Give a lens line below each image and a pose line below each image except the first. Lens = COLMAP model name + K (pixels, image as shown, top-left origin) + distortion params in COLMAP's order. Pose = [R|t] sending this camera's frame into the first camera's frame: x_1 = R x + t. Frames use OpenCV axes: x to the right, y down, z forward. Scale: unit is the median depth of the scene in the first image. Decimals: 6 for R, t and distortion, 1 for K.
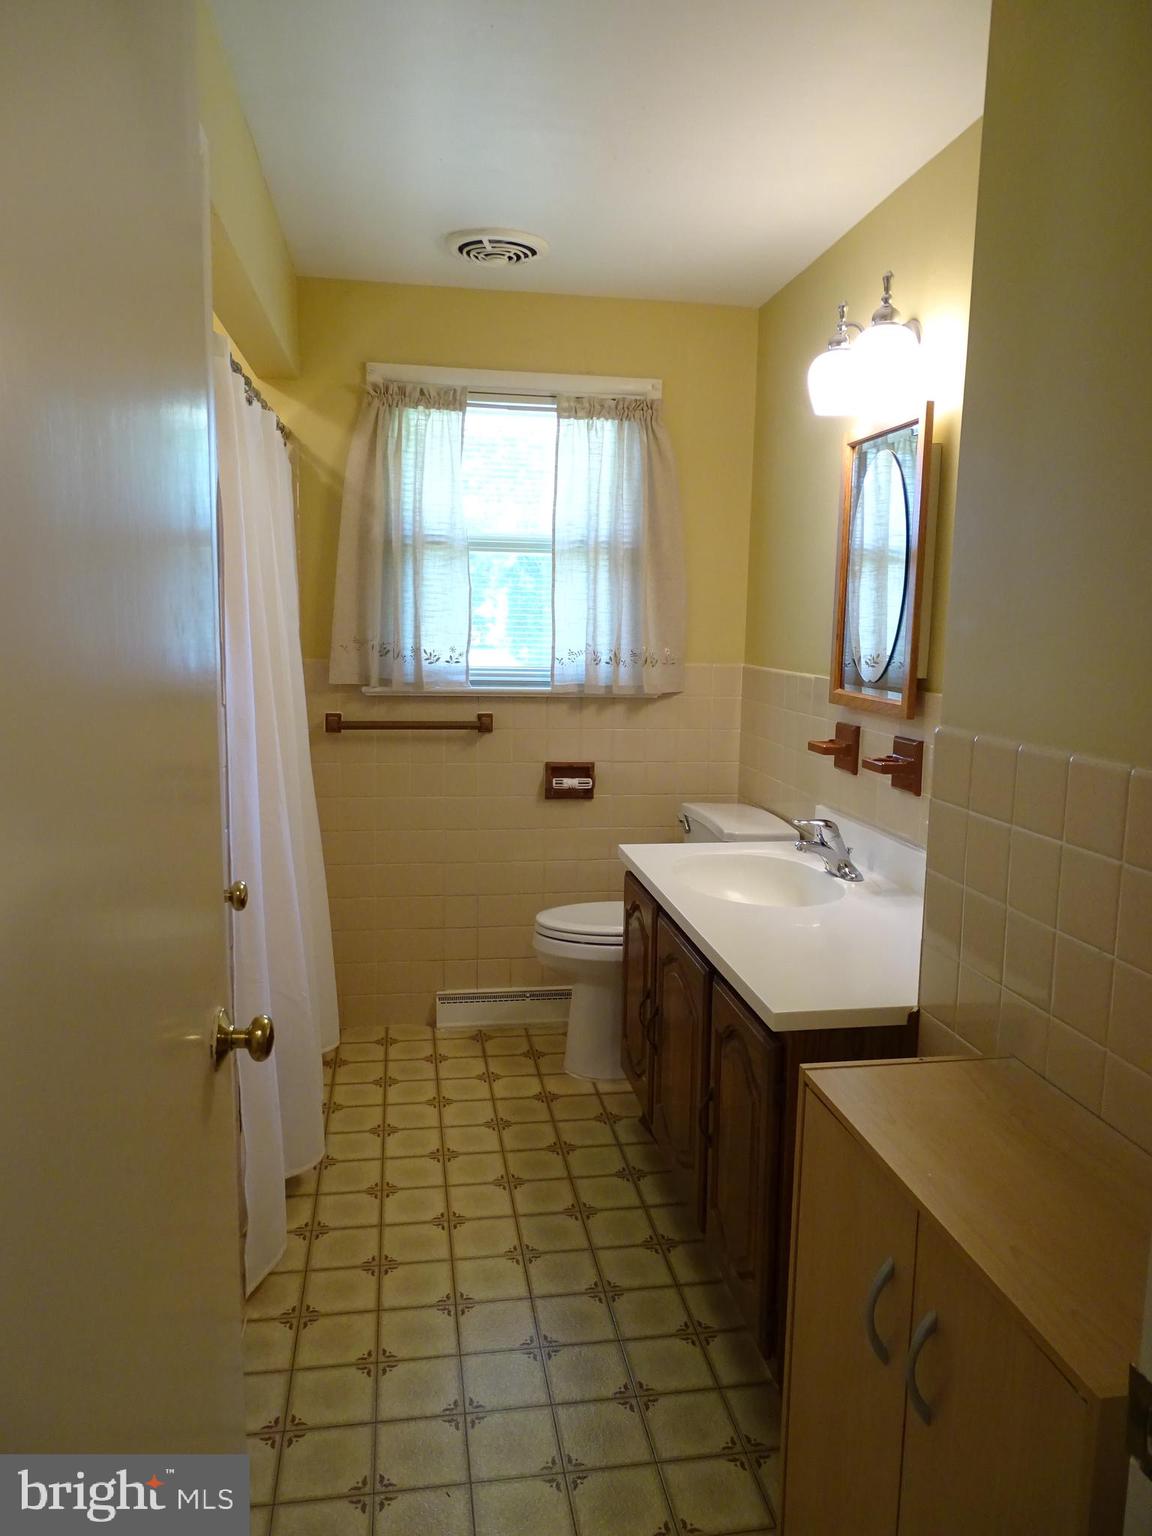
lens RADIAL K [[1089.8, 0, 576.0], [0, 1089.8, 768.0], [0, 0, 1]] dist [-0.007321, 0.003724]
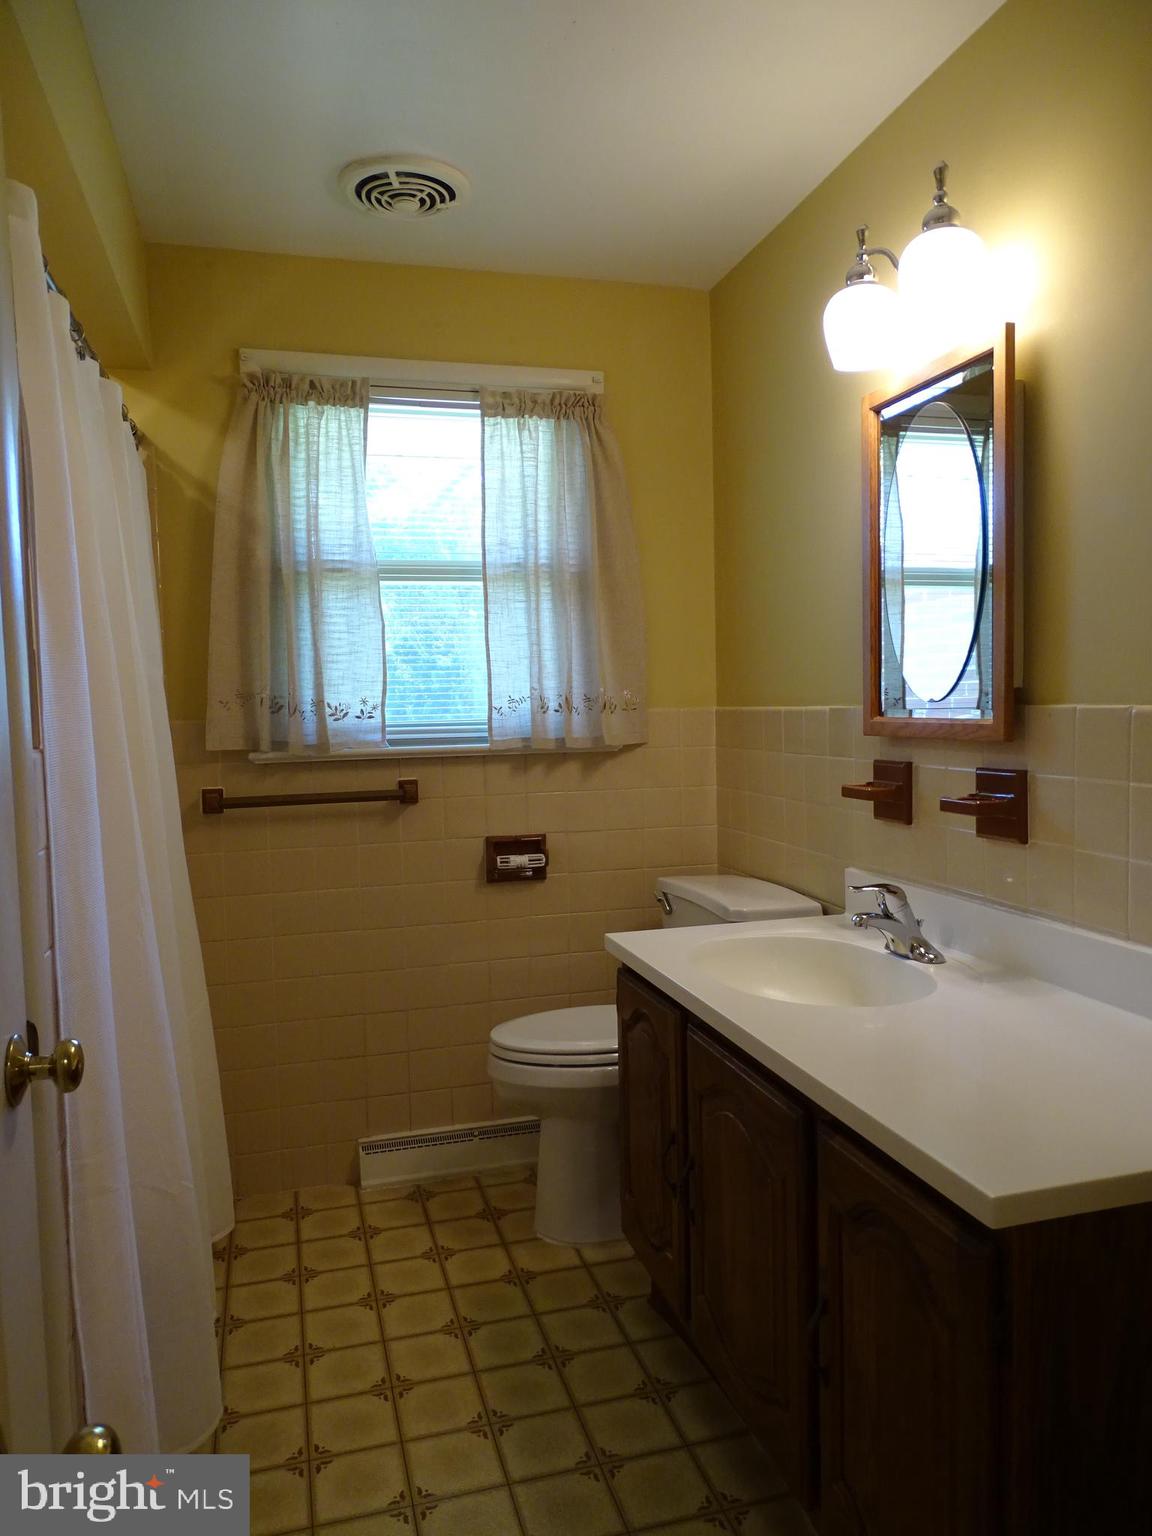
lens RADIAL K [[1093.6, 0, 574.6], [0, 1093.6, 774.5], [0, 0, 1]] dist [0.020548, -0.007695]
pose [[0.992944, -0.048139, 0.108372, -0.050454], [0.056002, 0.995923, -0.070721, 0.009919], [-0.104525, 0.076291, 0.991592, 0.196834]]
